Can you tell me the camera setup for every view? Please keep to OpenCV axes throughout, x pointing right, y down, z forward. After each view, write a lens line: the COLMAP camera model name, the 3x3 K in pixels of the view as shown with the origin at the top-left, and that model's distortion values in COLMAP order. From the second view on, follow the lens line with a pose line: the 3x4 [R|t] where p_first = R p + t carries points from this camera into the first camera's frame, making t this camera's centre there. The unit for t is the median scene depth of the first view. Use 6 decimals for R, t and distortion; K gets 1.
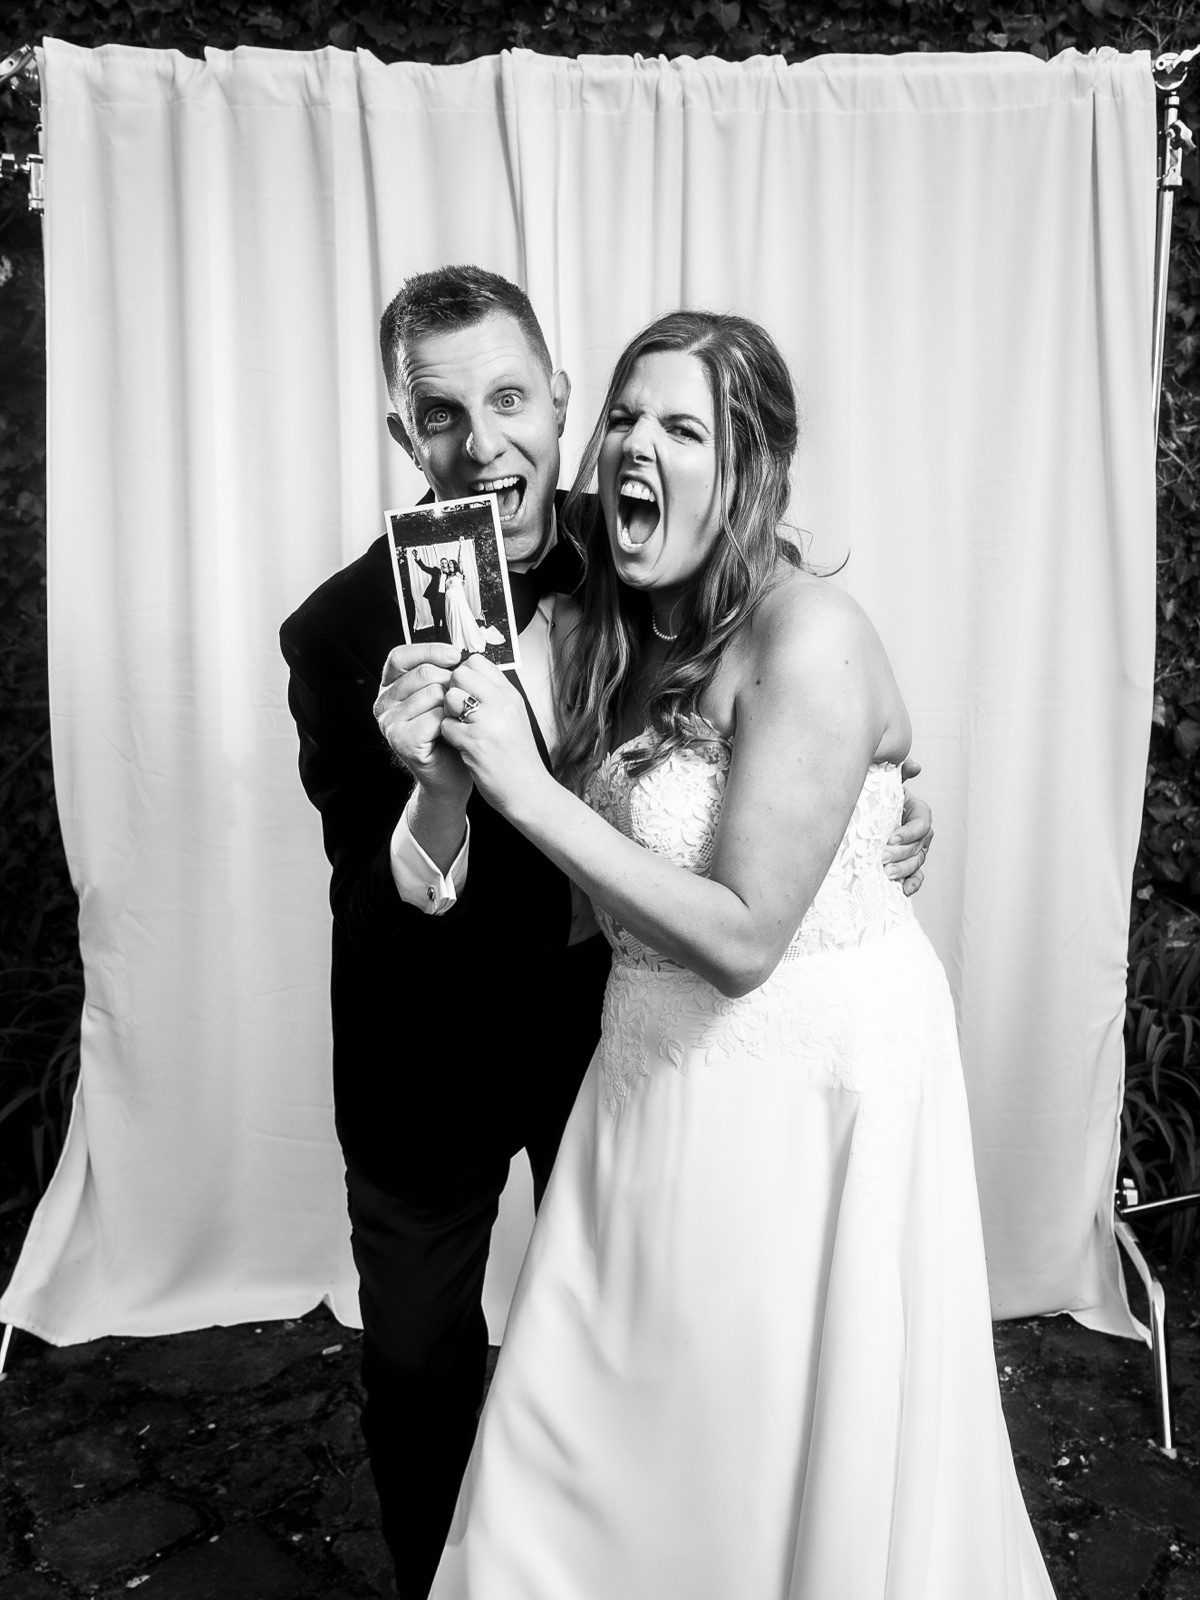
lens RADIAL K [[1351.6, 0, 680.7], [0, 1351.6, 827.5], [0, 0, 1]] dist [0.006446, -0.008105]
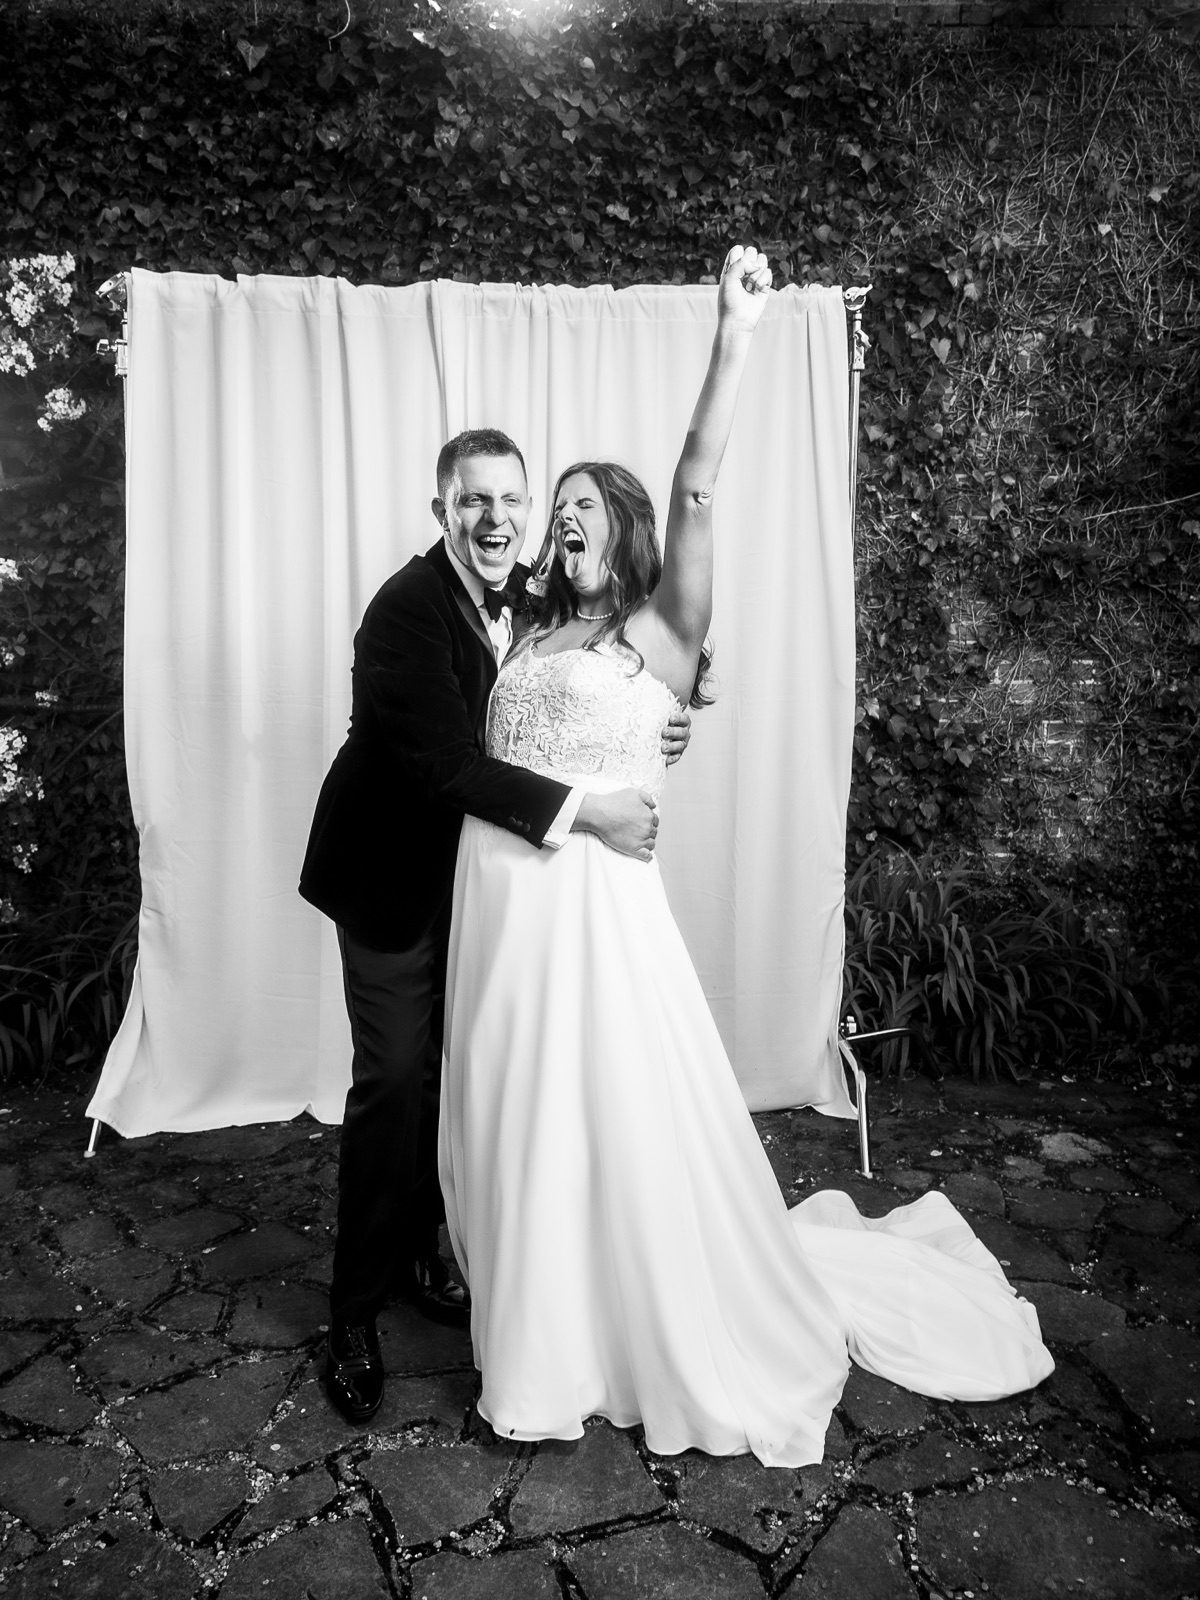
lens RADIAL K [[1171.5, 0, 597.5], [0, 1171.5, 799.1], [0, 0, 1]] dist [-0.001410, 0.001754]
pose [[0.998806, -0.007444, 0.048291, -0.009957], [0.009124, 0.999357, -0.034664, 0.069088], [-0.048002, 0.035063, 0.998232, -0.320007]]
